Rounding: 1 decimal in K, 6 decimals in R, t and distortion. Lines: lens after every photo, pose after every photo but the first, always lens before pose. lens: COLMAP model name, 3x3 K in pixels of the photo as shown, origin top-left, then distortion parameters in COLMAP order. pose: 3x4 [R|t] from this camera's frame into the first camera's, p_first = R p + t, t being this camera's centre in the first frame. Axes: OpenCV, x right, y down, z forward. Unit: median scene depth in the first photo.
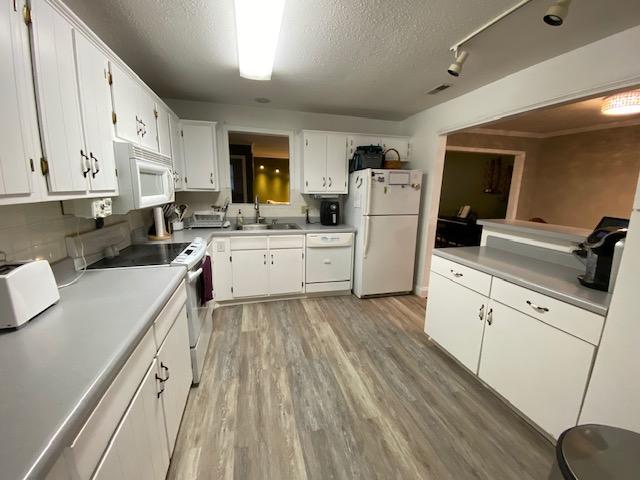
lens RADIAL K [[258.8, 0, 322.1], [0, 258.8, 239.3], [0, 0, 1]] dist [0.024672, -0.019783]
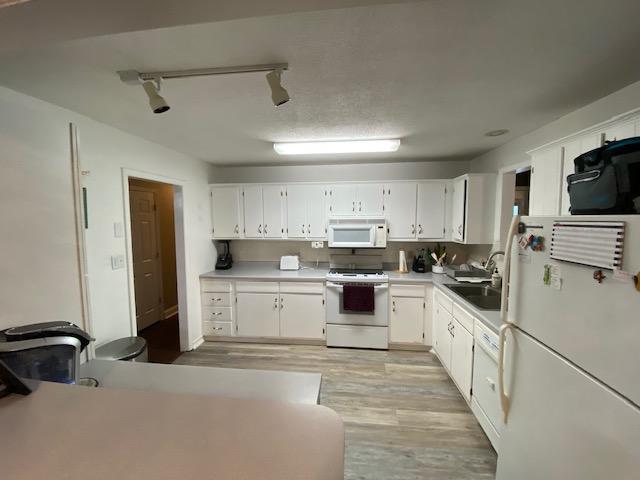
lens RADIAL K [[258.8, 0, 322.1], [0, 258.8, 239.3], [0, 0, 1]] dist [0.024672, -0.019783]
pose [[-0.366362, 0.056109, -0.928779, 0.823718], [-0.183276, 0.974274, 0.131152, -0.276522], [0.912244, 0.218272, -0.346654, 1.024166]]
